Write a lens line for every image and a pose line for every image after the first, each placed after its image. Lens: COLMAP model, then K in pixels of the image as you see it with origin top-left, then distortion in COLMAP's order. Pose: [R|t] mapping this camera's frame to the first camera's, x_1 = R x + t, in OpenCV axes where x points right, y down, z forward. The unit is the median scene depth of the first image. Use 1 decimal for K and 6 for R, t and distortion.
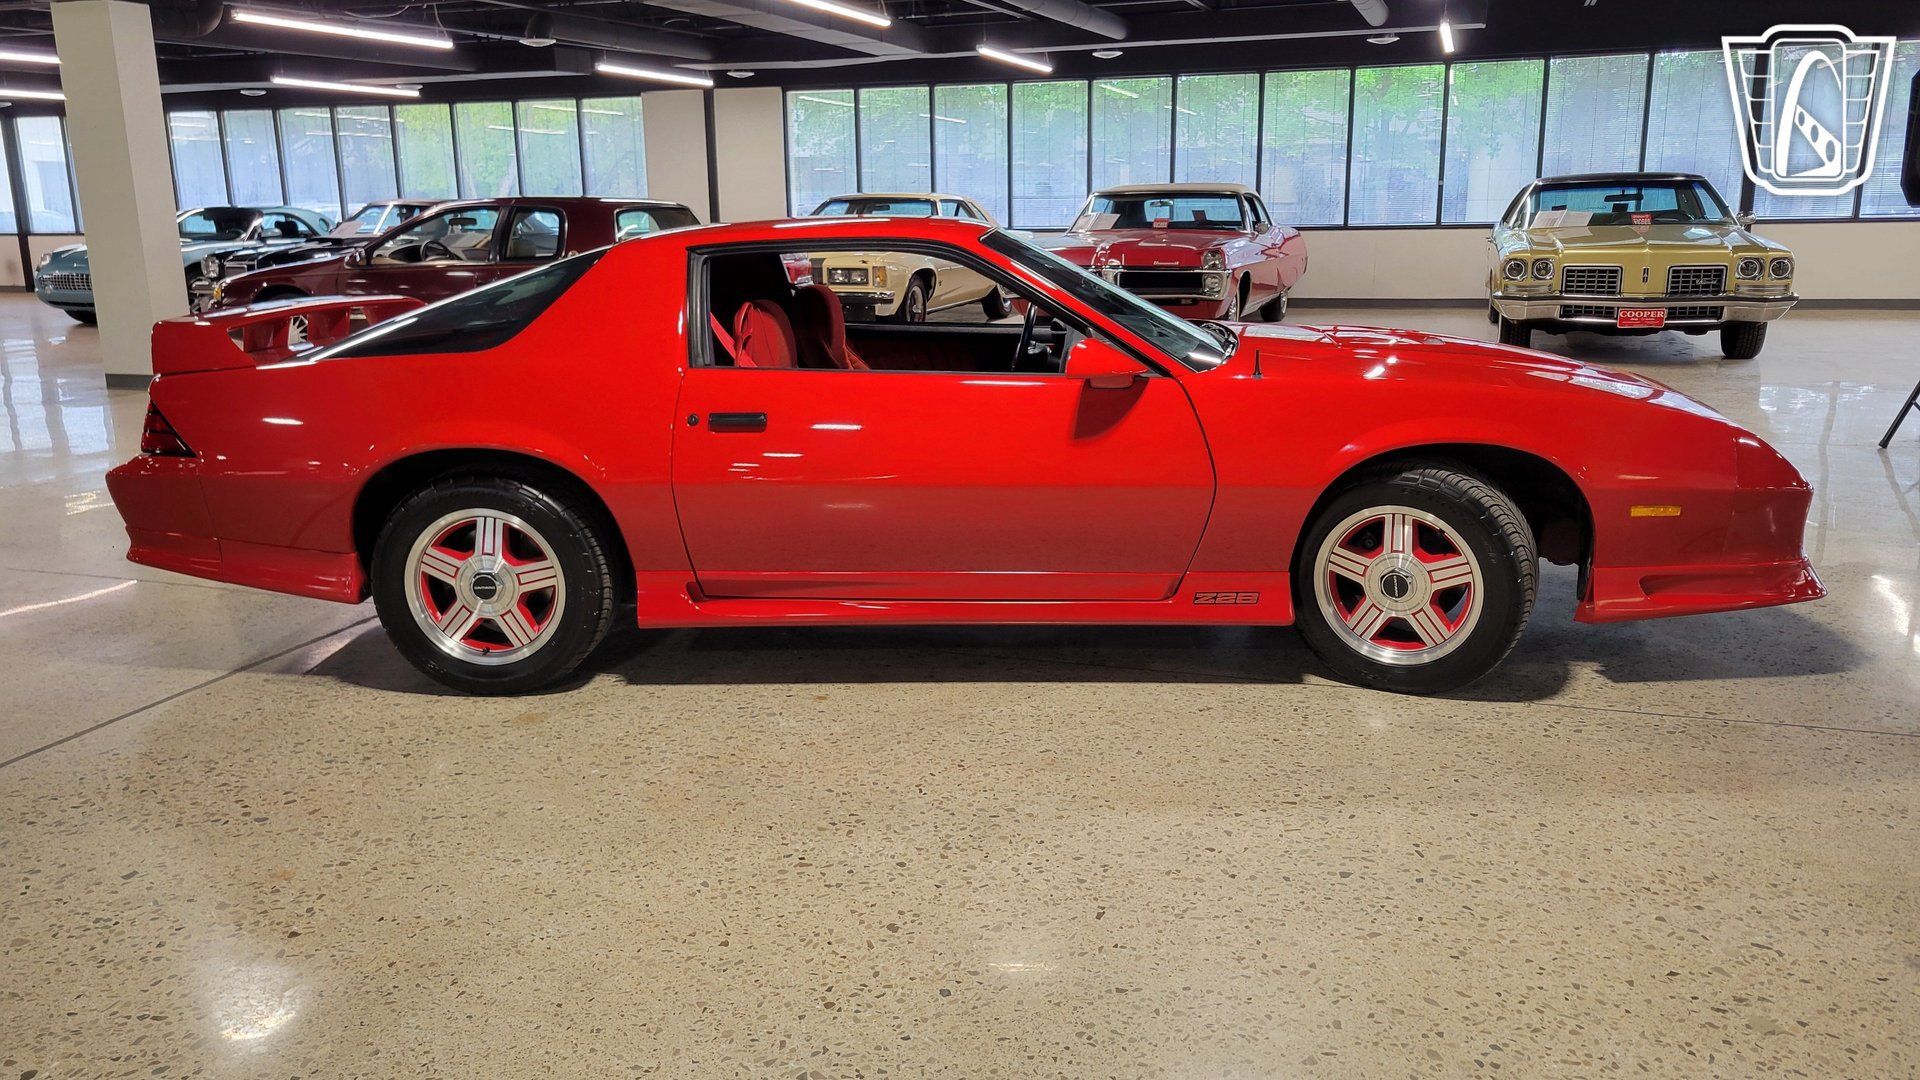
lens RADIAL K [[1421.2, 0, 954.8], [0, 1421.2, 543.3], [0, 0, 1]] dist [0.050633, -0.033811]
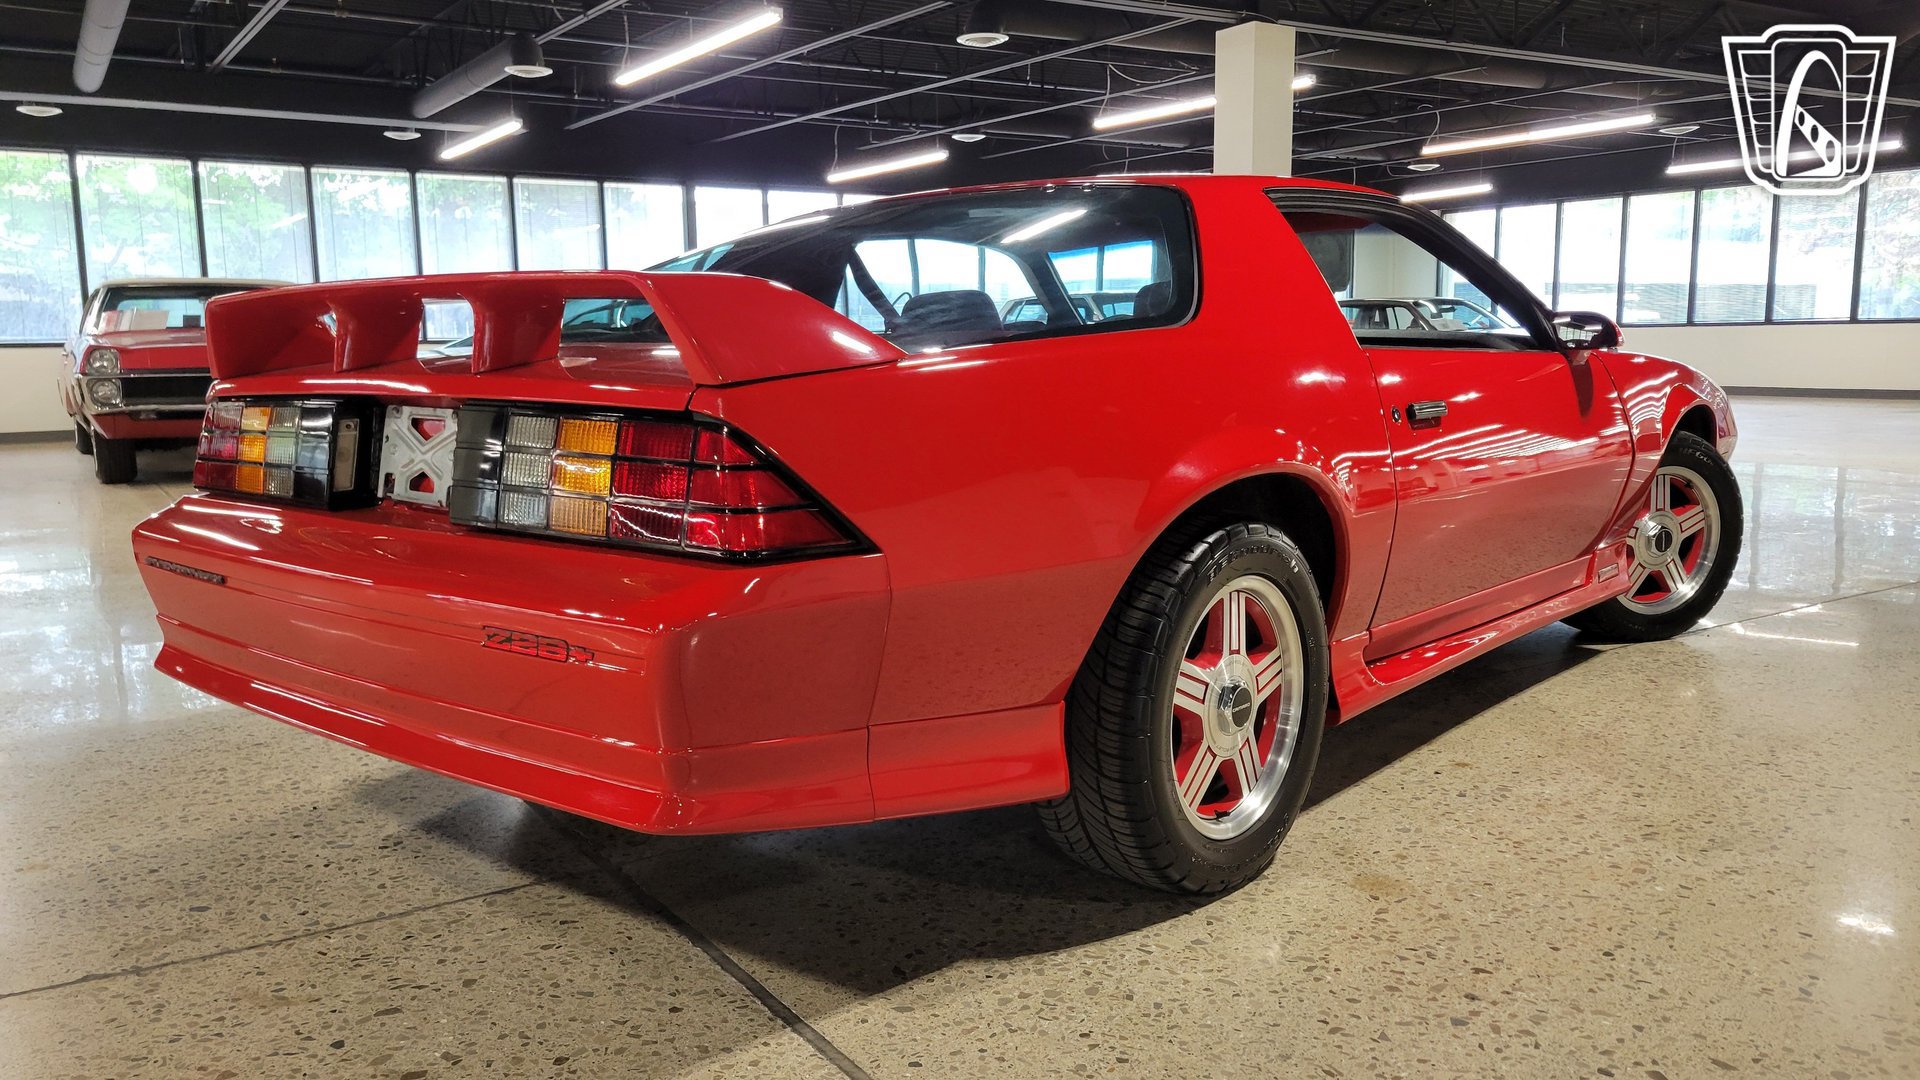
lens RADIAL K [[1421.2, 0, 954.8], [0, 1421.2, 543.3], [0, 0, 1]] dist [0.050633, -0.033811]
pose [[0.622251, -0.105214, 0.775715, -0.861205], [0.184614, 0.982700, -0.014803, -0.051235], [-0.760737, 0.152419, 0.630910, 0.684411]]
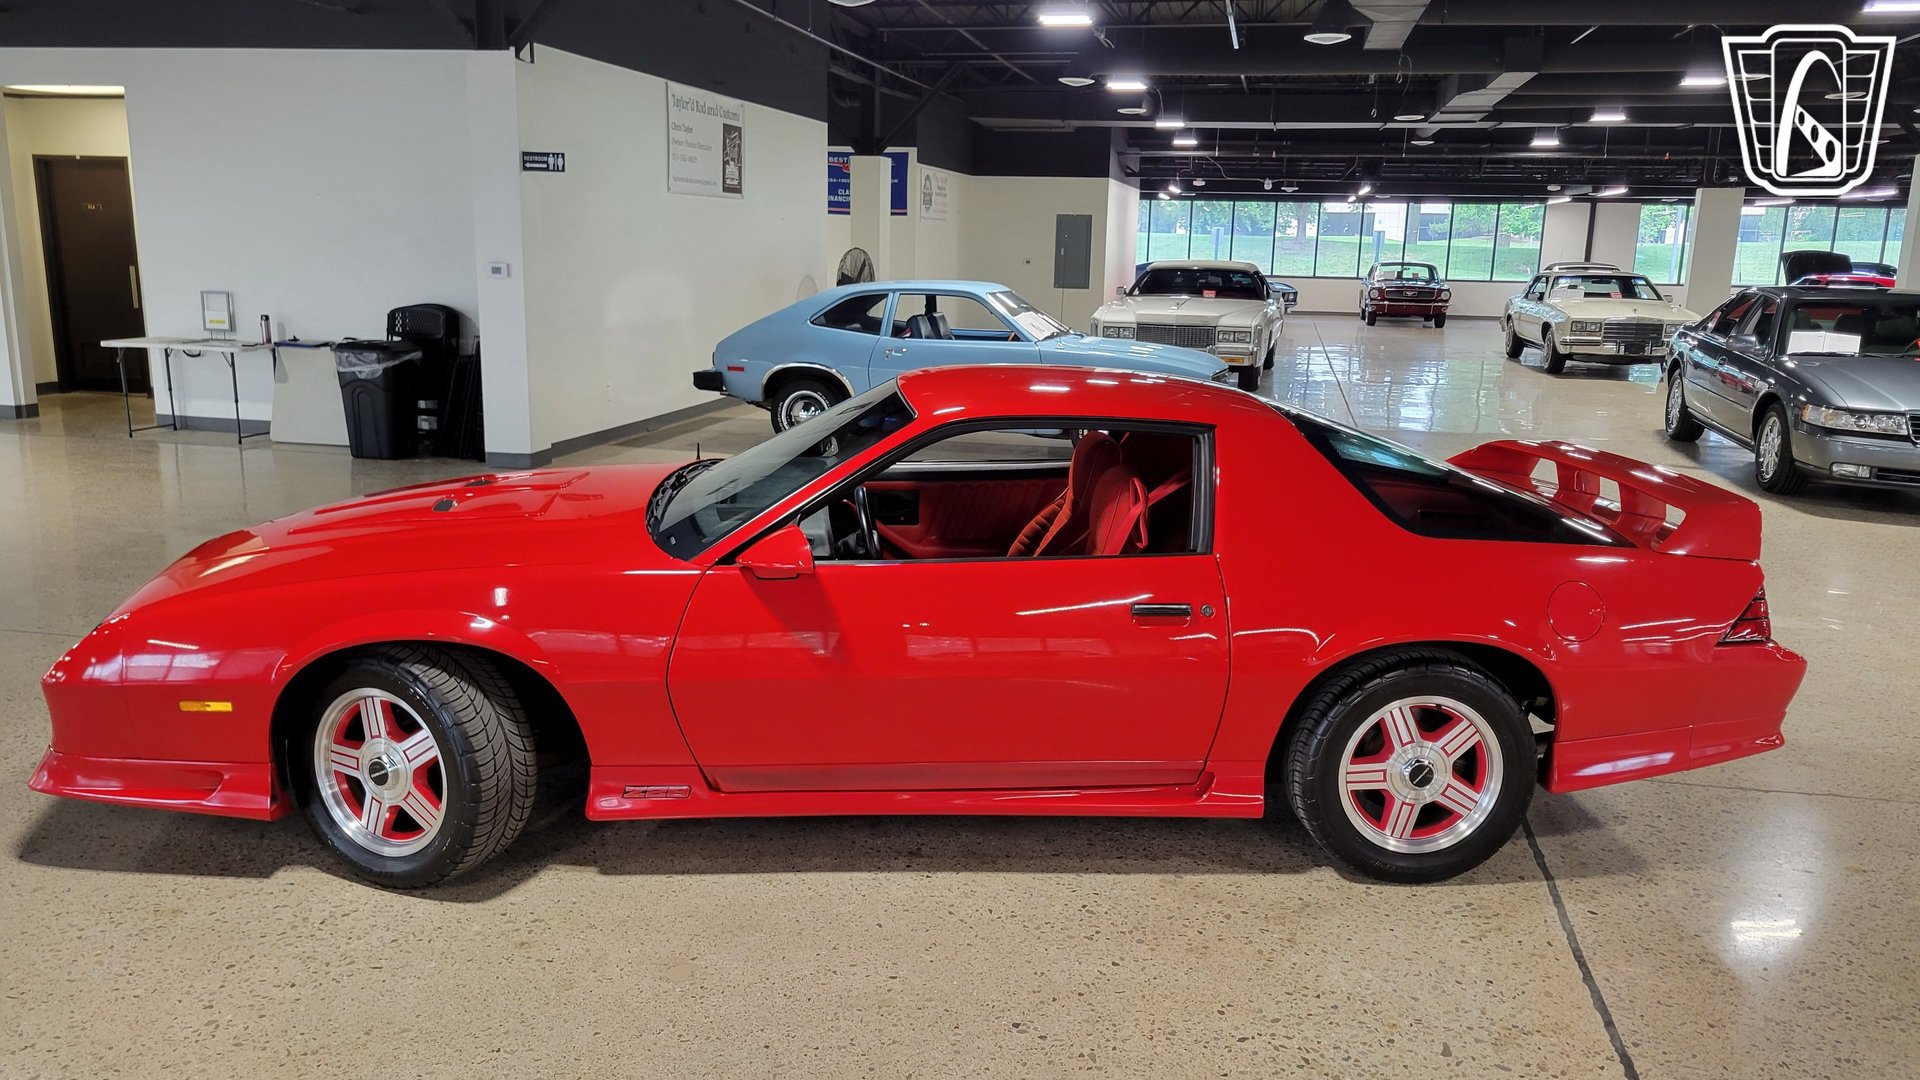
lens RADIAL K [[1419.9, 0, 933.7], [0, 1419.9, 547.3], [0, 0, 1]] dist [0.048841, -0.029507]
pose [[-0.997047, 0.011384, -0.075947, 0.098094], [-0.022623, 0.901524, 0.432138, -0.628032], [0.073387, 0.432580, -0.898604, 2.208917]]
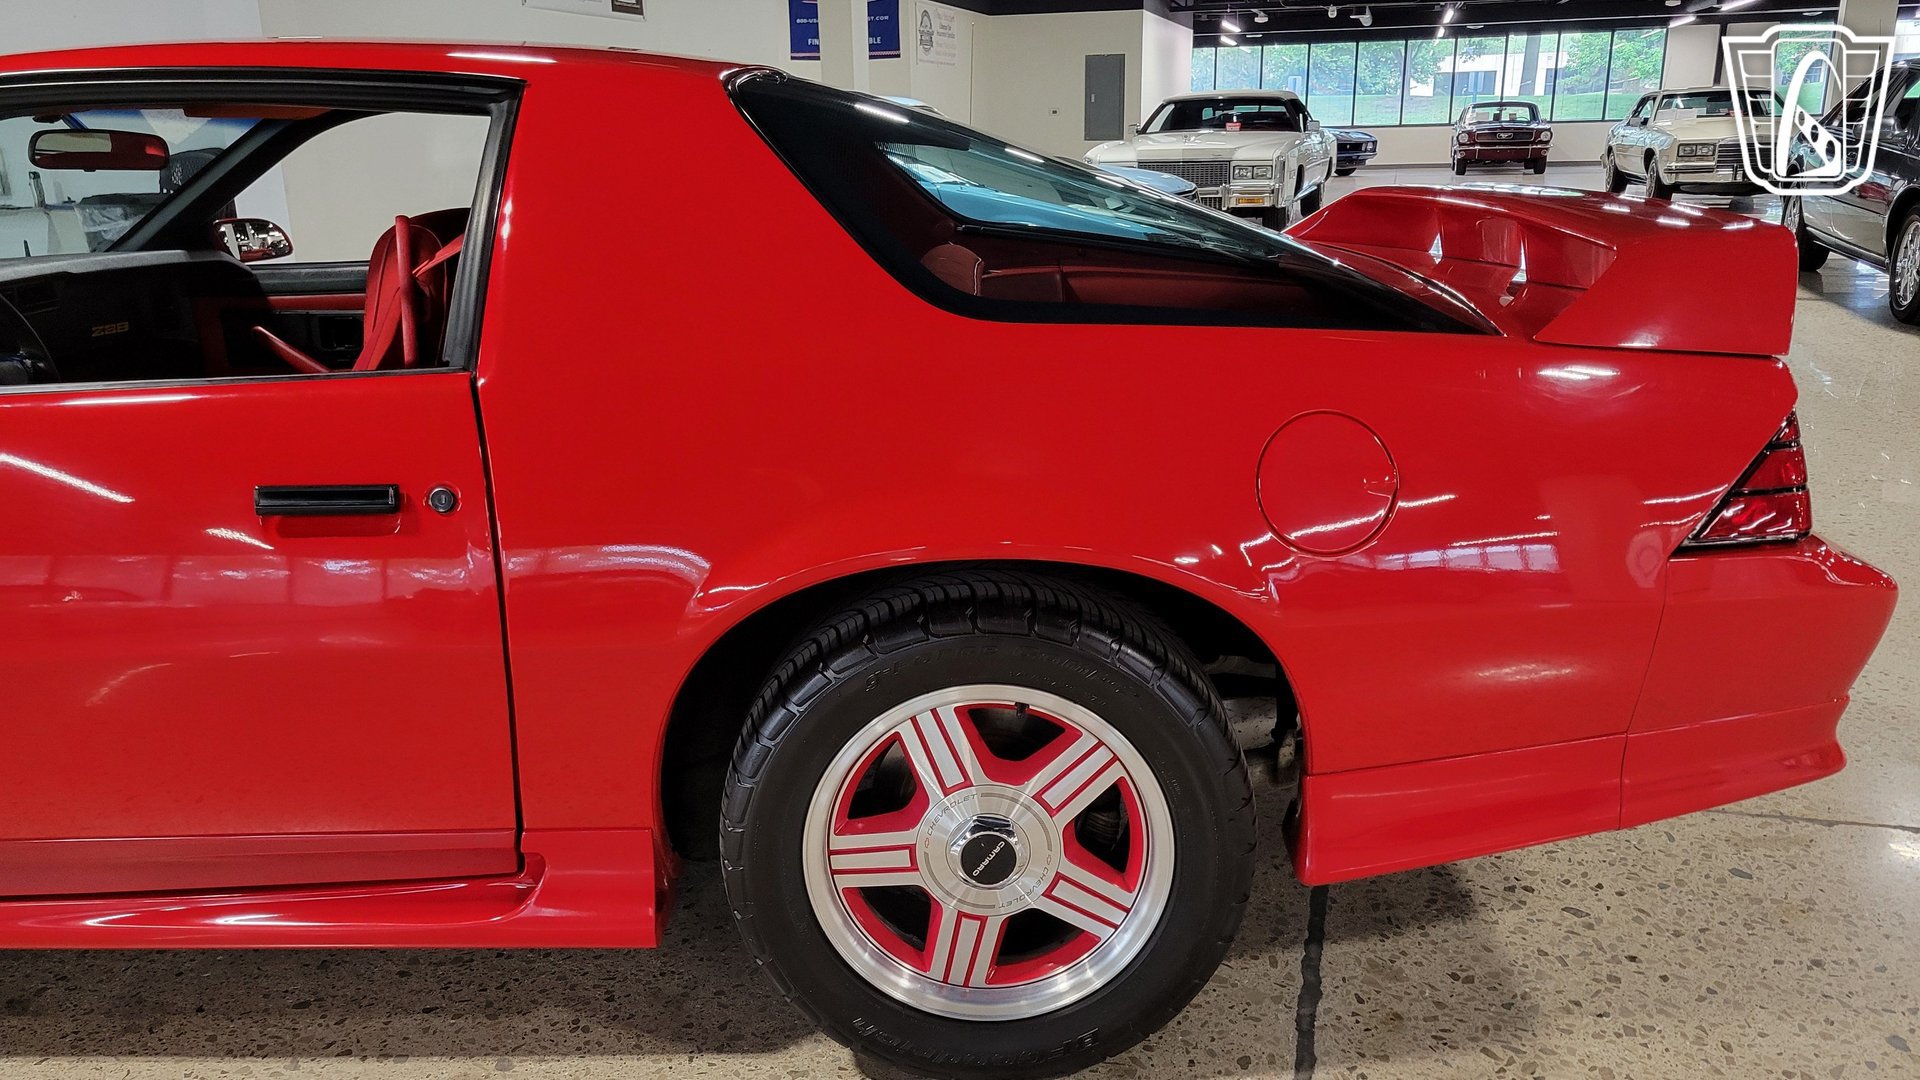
lens RADIAL K [[1419.9, 0, 933.7], [0, 1419.9, 547.3], [0, 0, 1]] dist [0.048841, -0.029507]
pose [[-0.999338, 0.036290, 0.002374, -0.292311], [0.032668, 0.867090, 0.497080, -0.373582], [0.015981, 0.496828, -0.867702, 1.755680]]
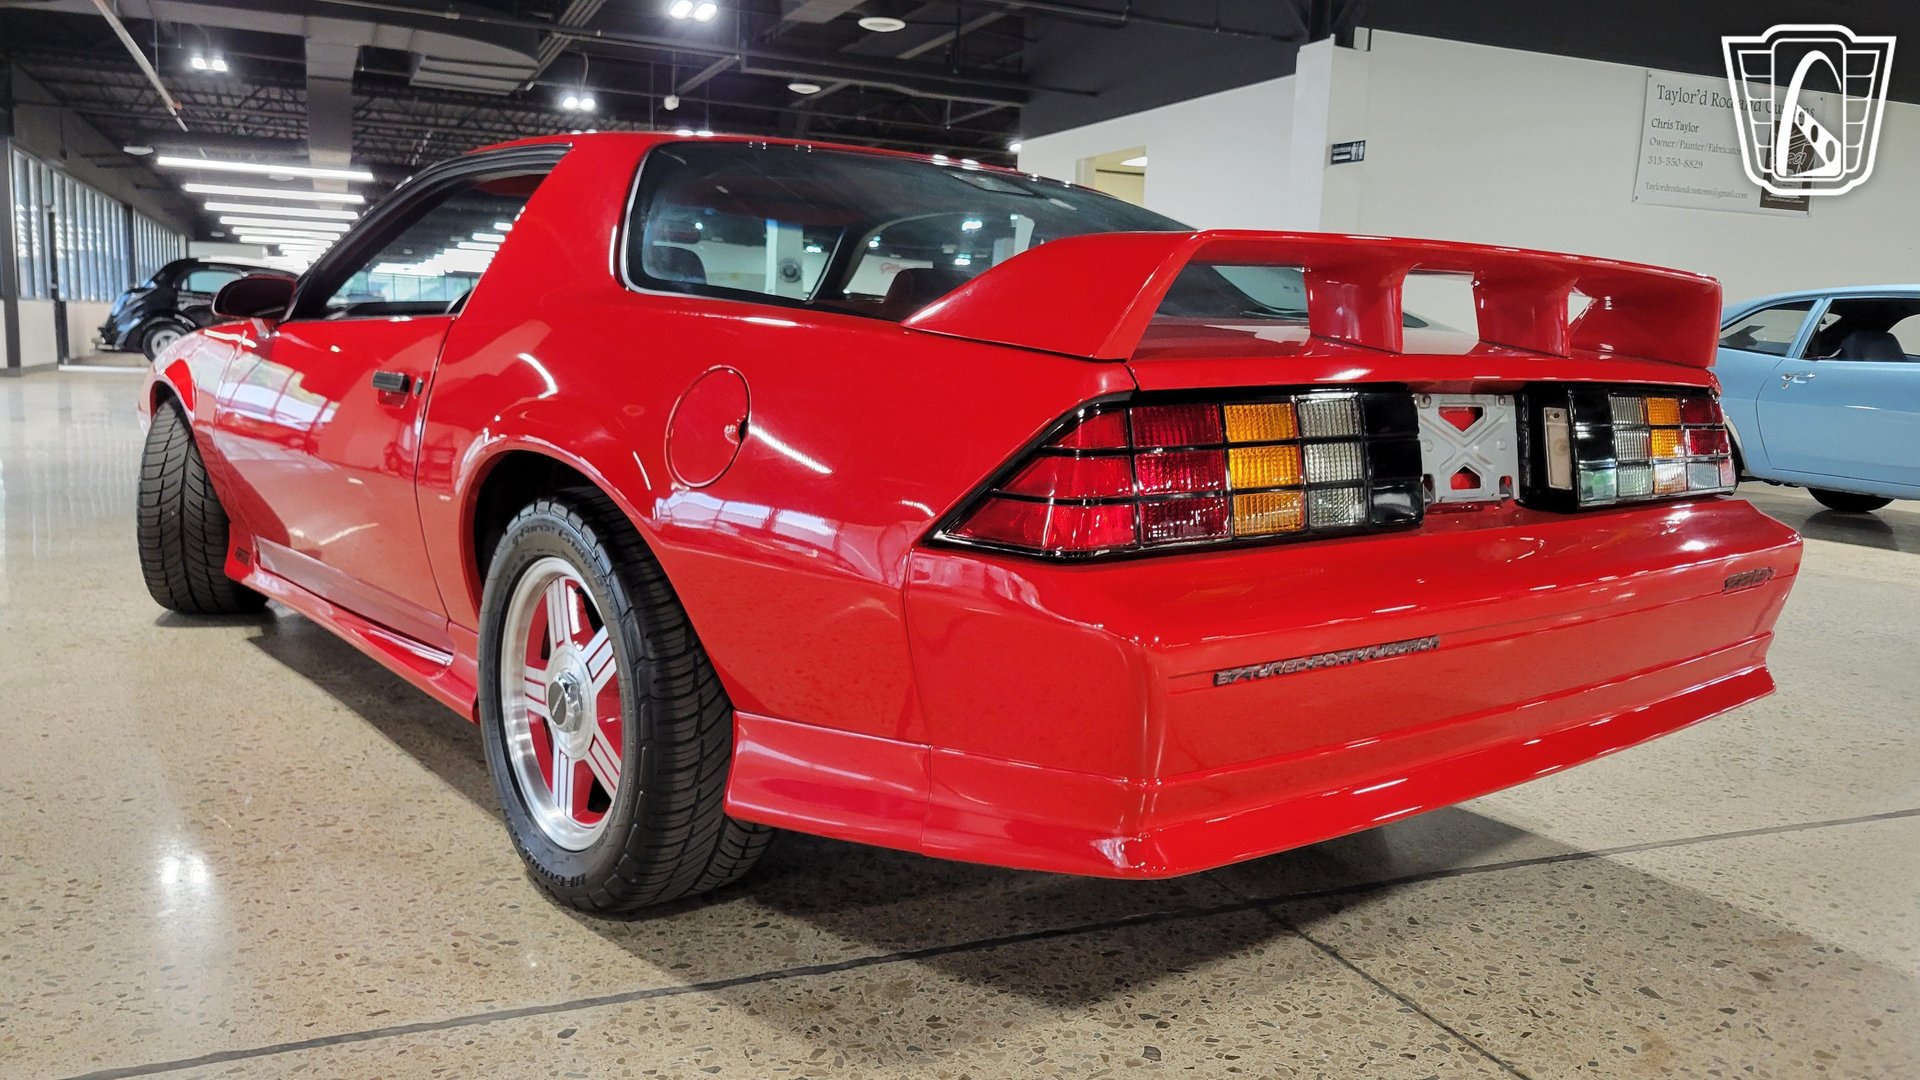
lens RADIAL K [[1421.2, 0, 954.8], [0, 1421.2, 543.3], [0, 0, 1]] dist [0.050633, -0.033811]
pose [[-0.657389, -0.115175, 0.744698, -0.809830], [0.149070, 0.948844, 0.278341, -0.264565], [-0.738660, 0.293991, -0.606590, 1.630066]]
